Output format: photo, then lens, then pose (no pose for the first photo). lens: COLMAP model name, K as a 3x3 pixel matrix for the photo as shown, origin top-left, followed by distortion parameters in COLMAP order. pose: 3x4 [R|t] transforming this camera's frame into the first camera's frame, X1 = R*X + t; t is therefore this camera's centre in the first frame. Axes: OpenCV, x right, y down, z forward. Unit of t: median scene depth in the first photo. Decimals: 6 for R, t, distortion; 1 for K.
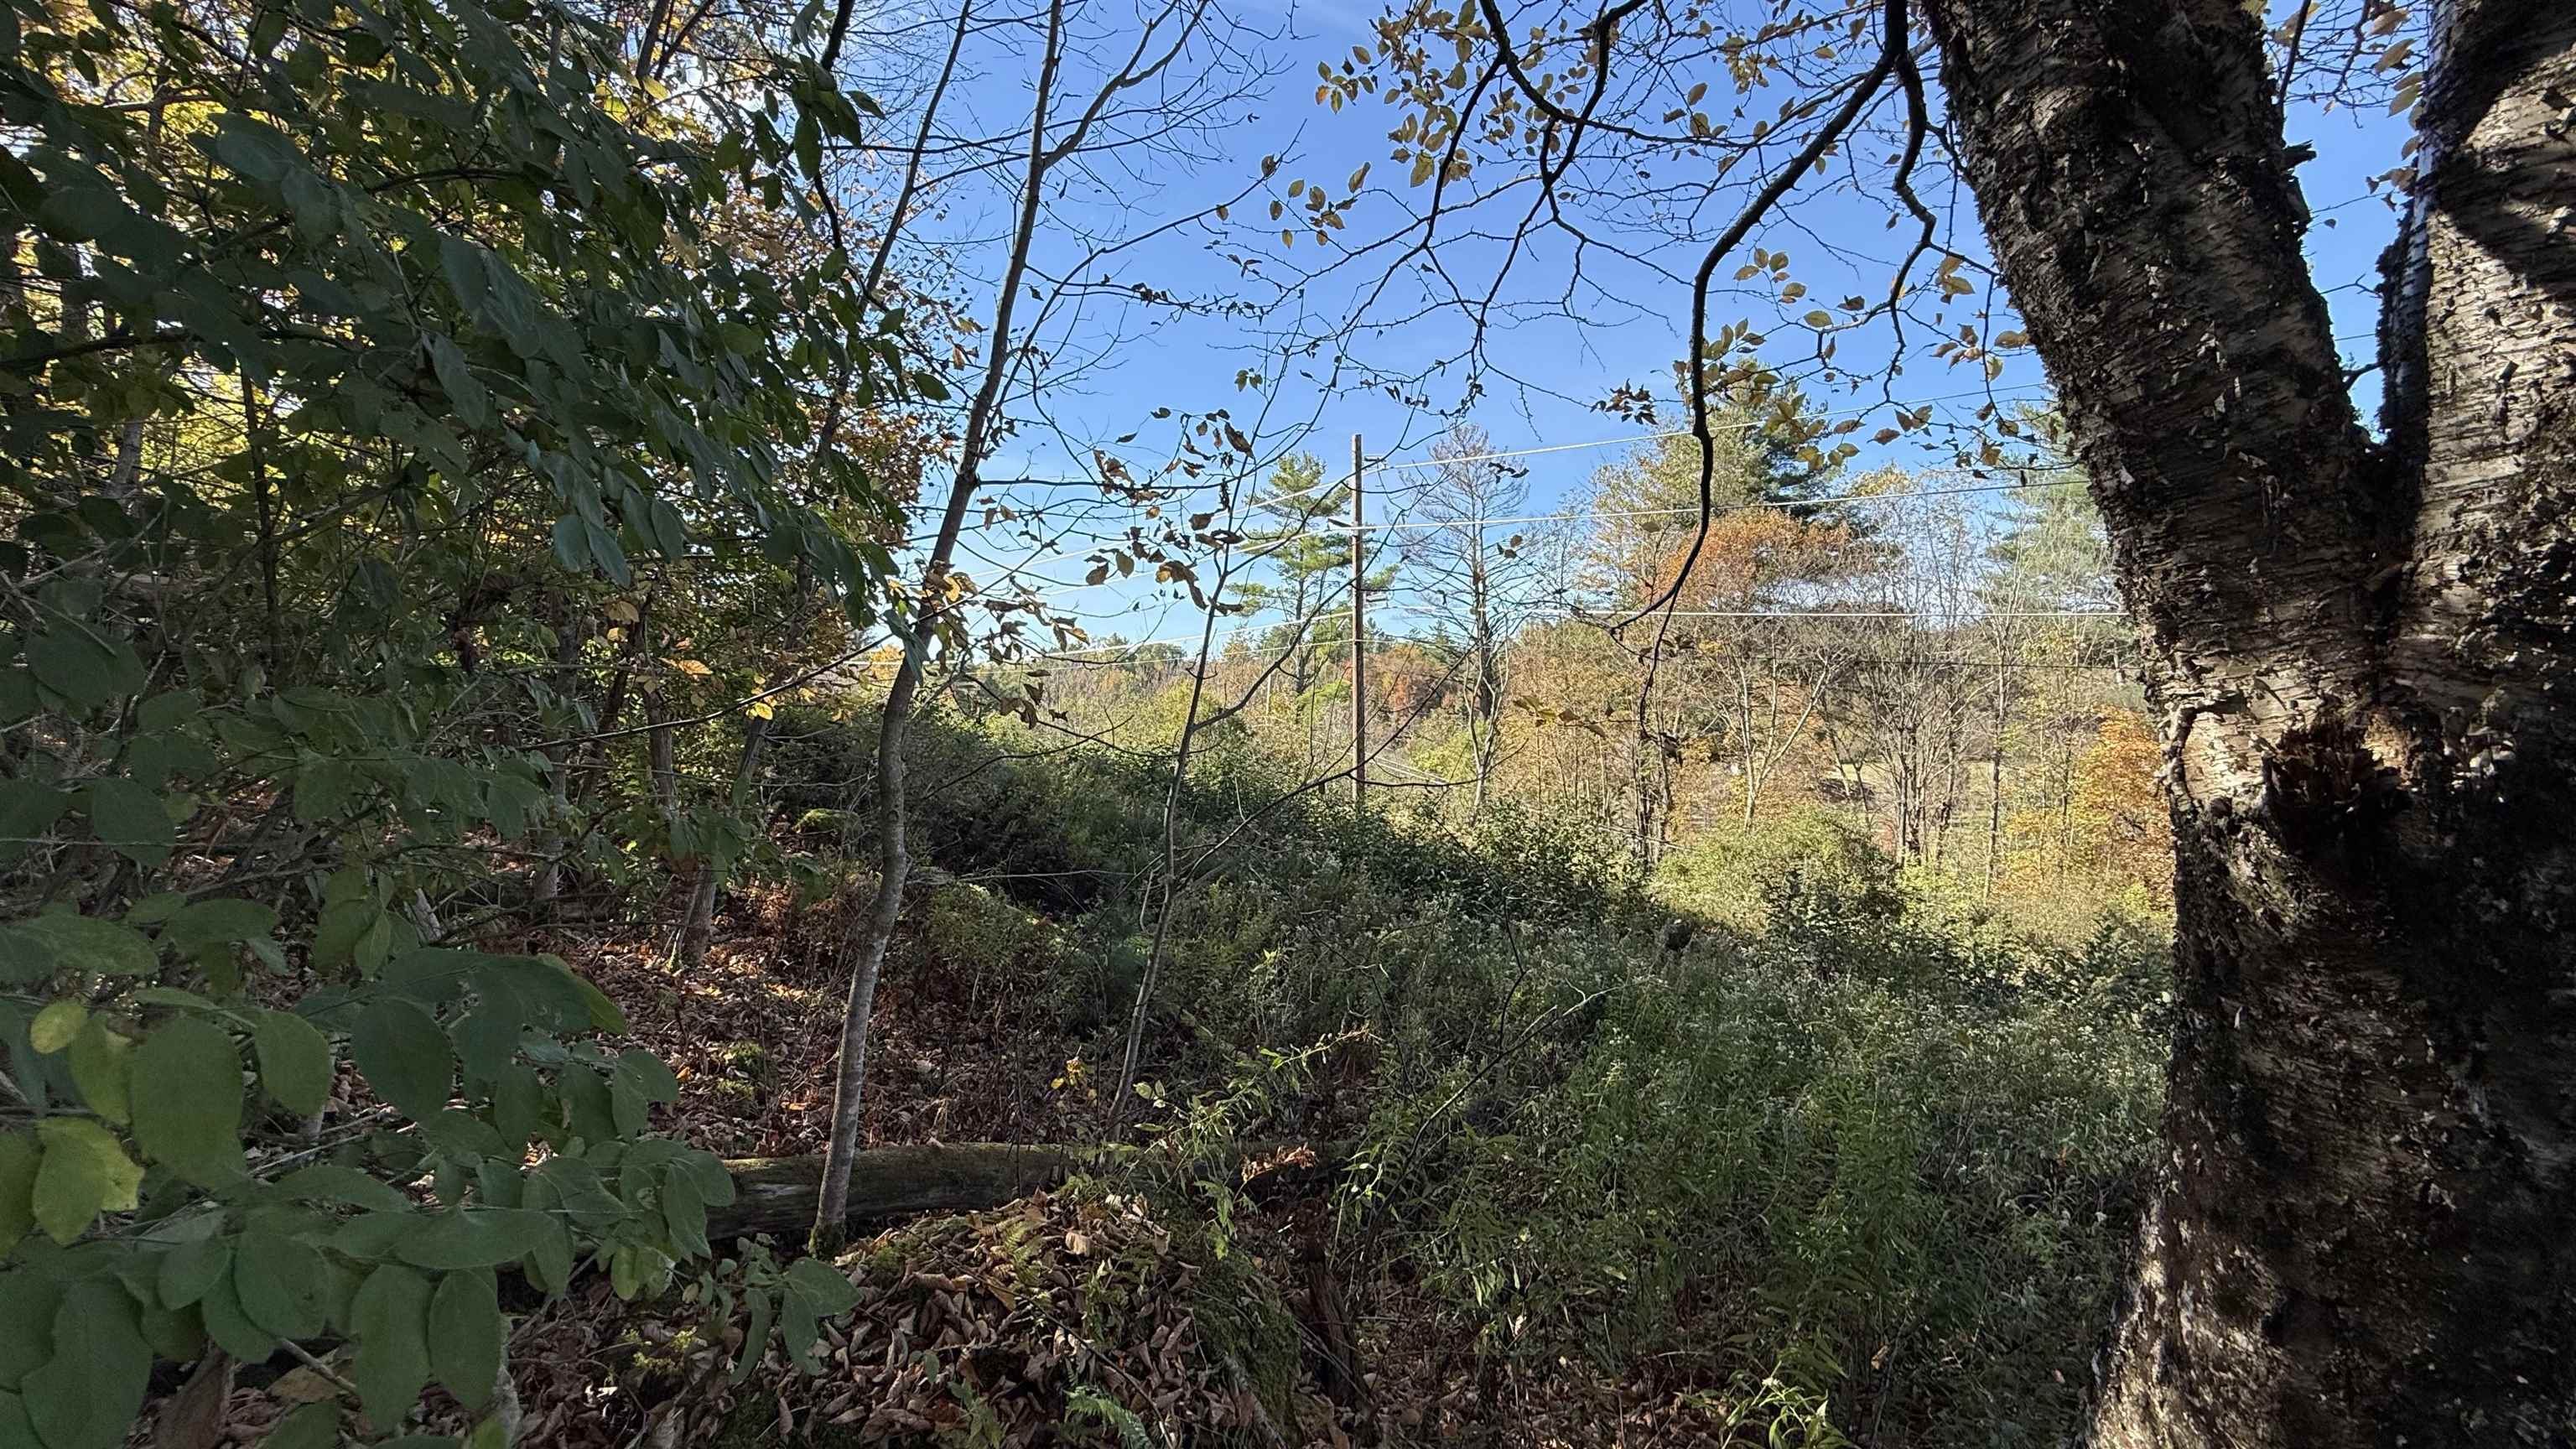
lens RADIAL K [[1024.1, 0, 1282.2], [0, 1024.1, 724.0], [0, 0, 1]] dist [-0.000488, -0.000138]
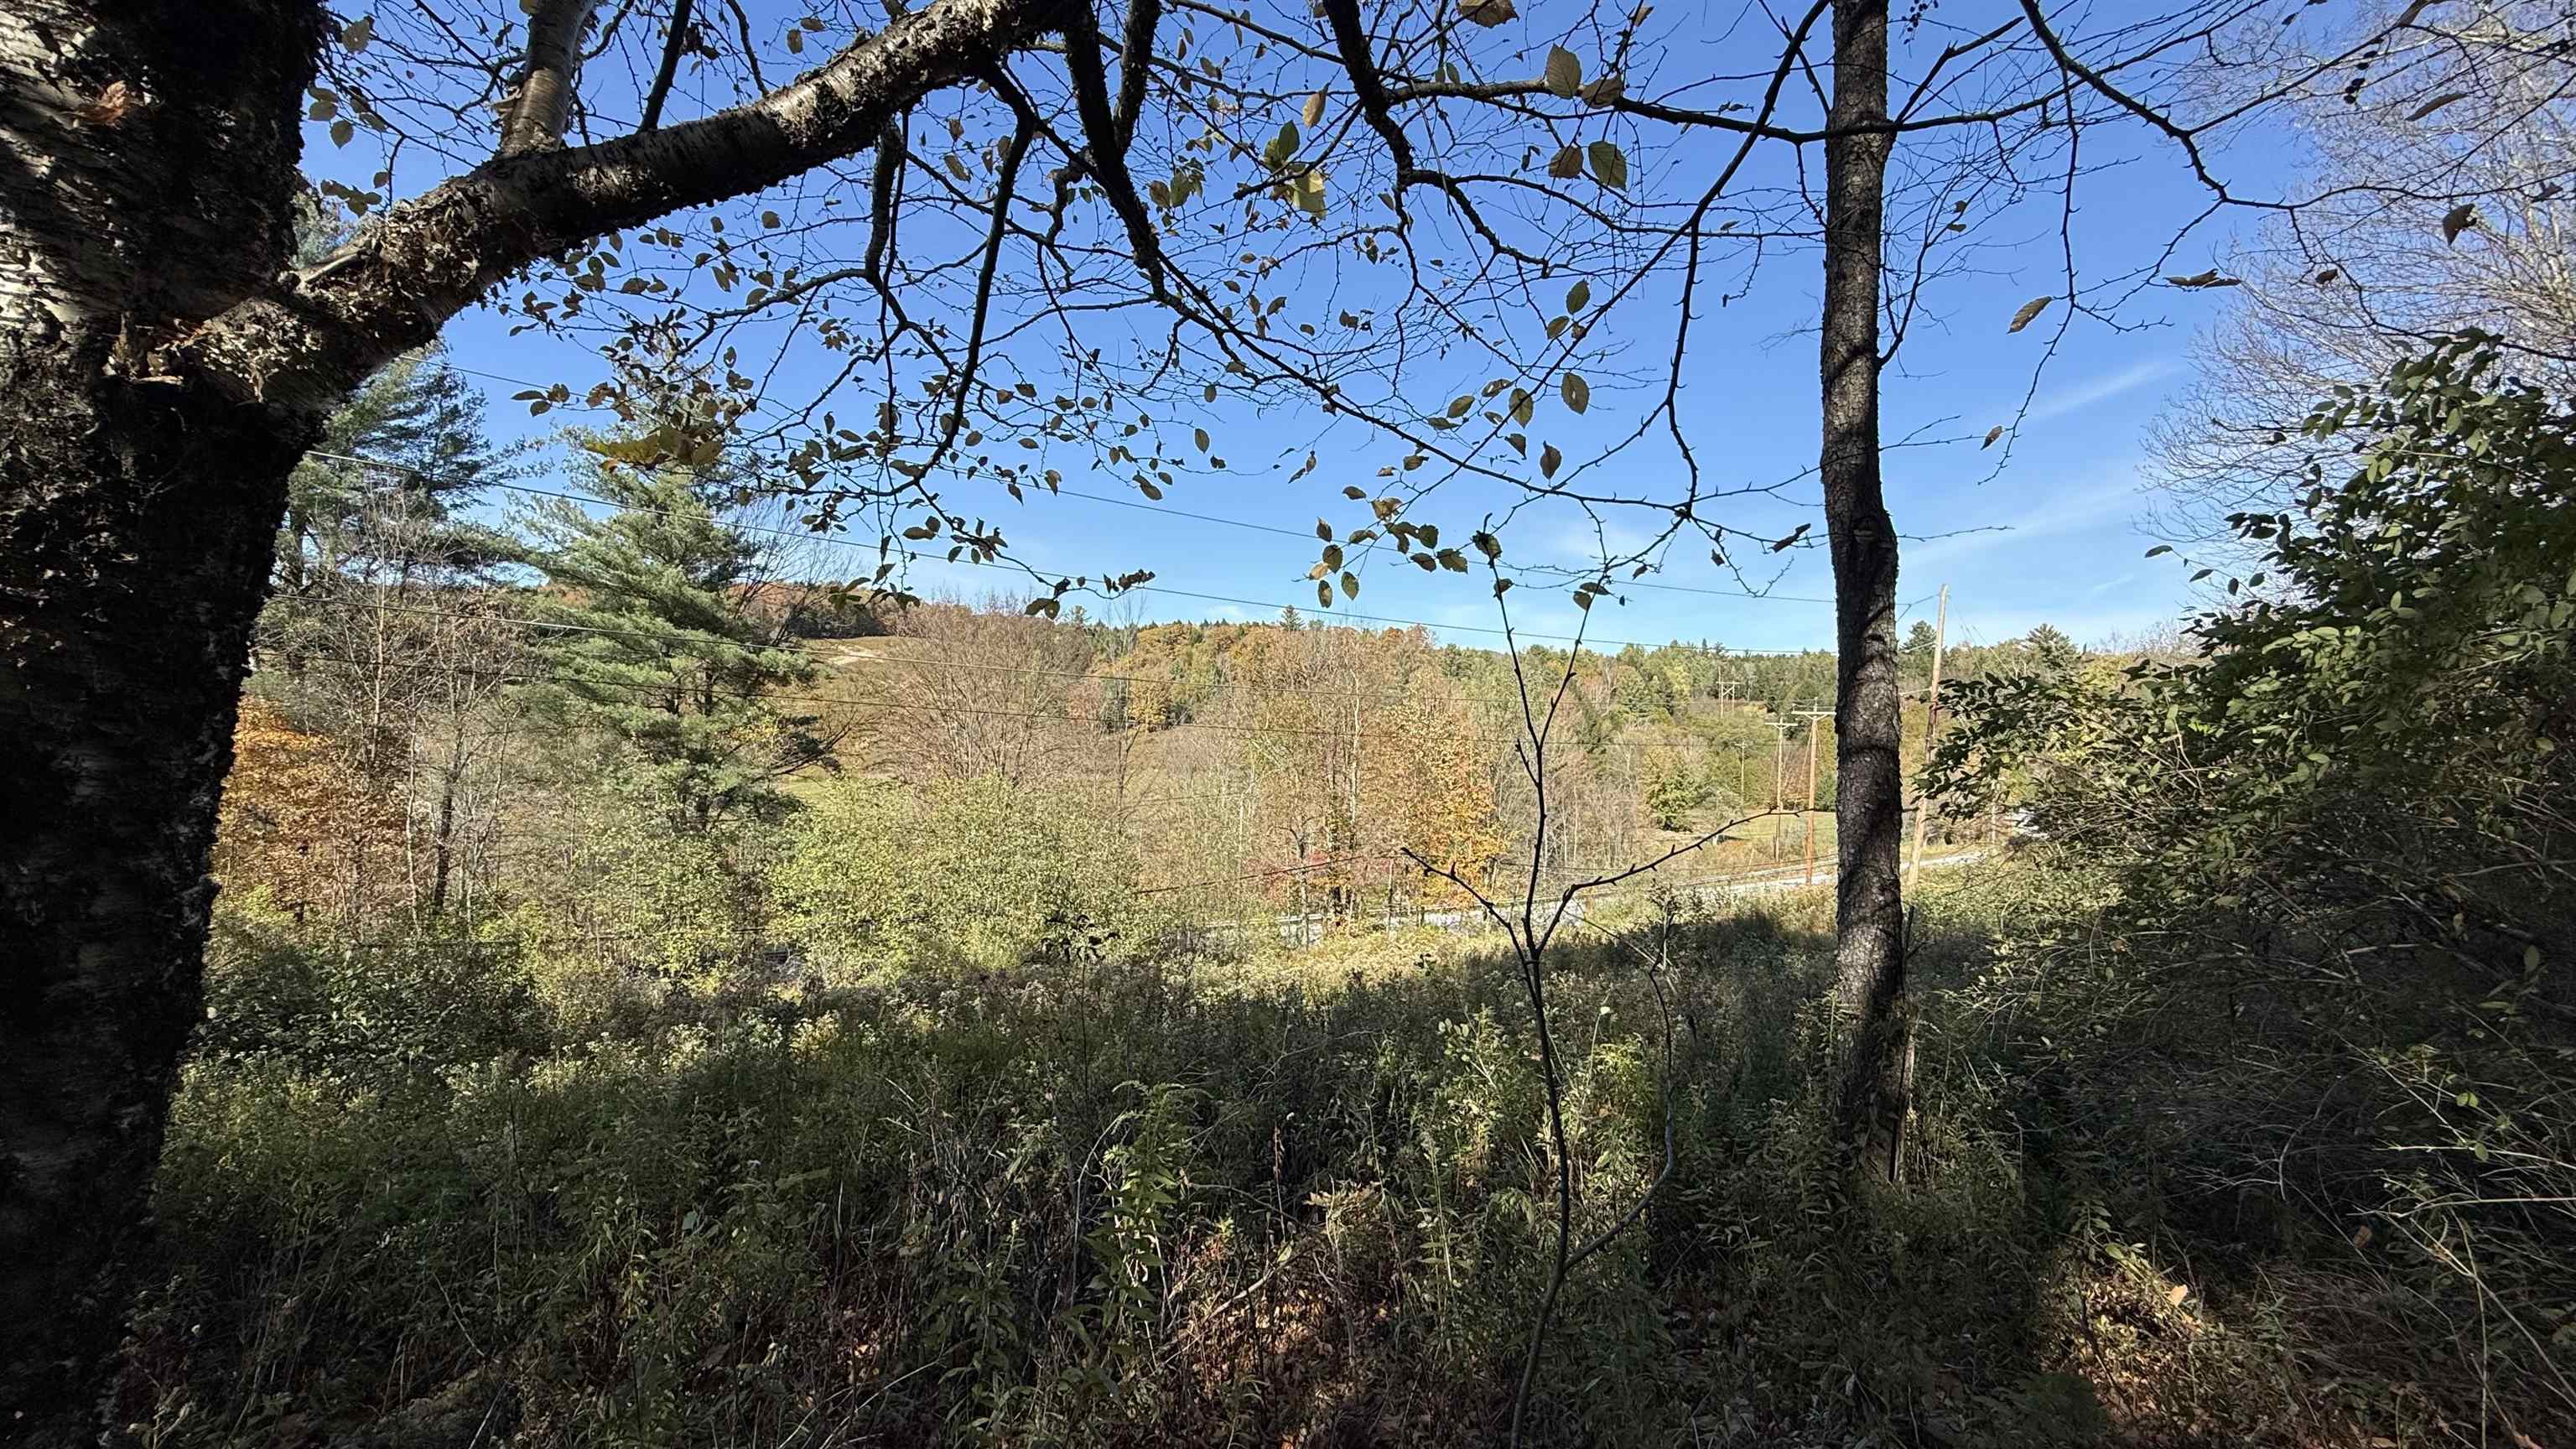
lens RADIAL K [[1024.1, 0, 1282.7], [0, 1024.1, 724.5], [0, 0, 1]] dist [-0.000488, -0.000138]
pose [[0.107213, 0.003987, 0.994228, 0.383352], [-0.013854, 0.999901, -0.002516, 0.004505], [-0.994140, -0.013504, 0.107258, -0.206571]]
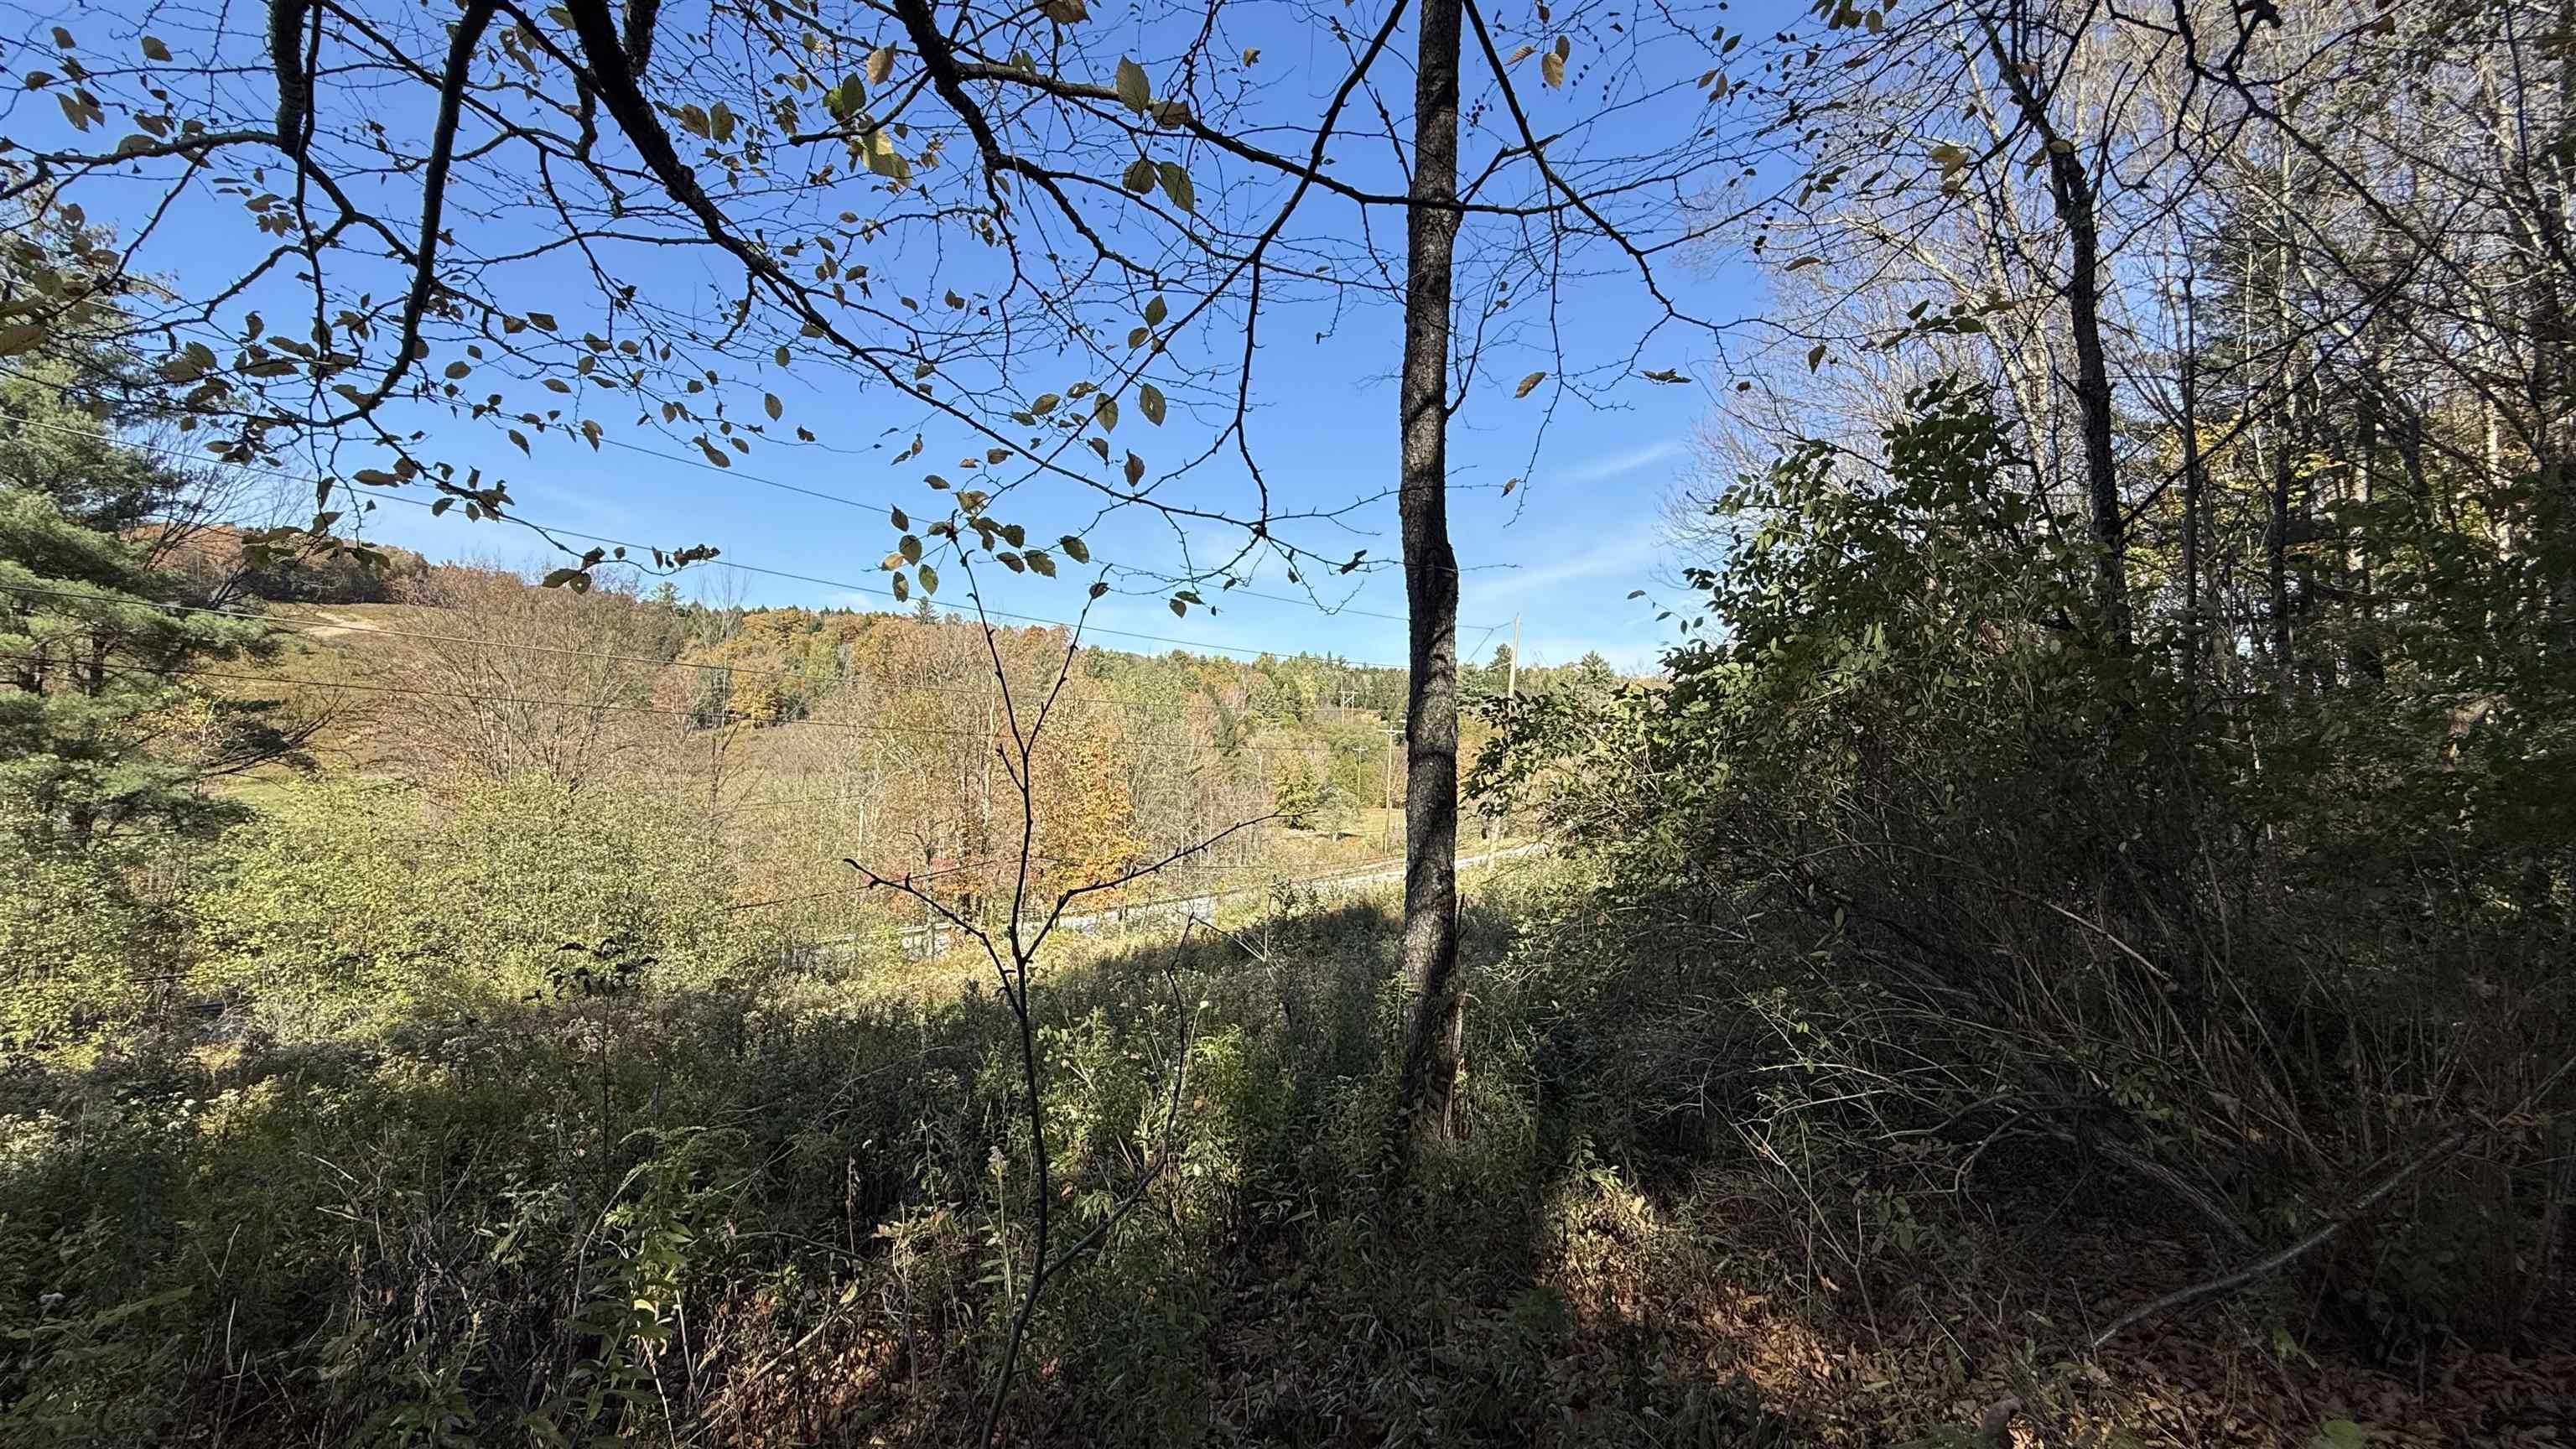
lens RADIAL K [[1024.1, 0, 1282.4], [0, 1024.1, 725.6], [0, 0, 1]] dist [-0.000488, -0.000138]
pose [[-0.236820, 0.003183, 0.971548, 0.388030], [-0.030543, 0.999476, -0.010720, -0.000692], [-0.971073, -0.032212, -0.236599, -0.317399]]
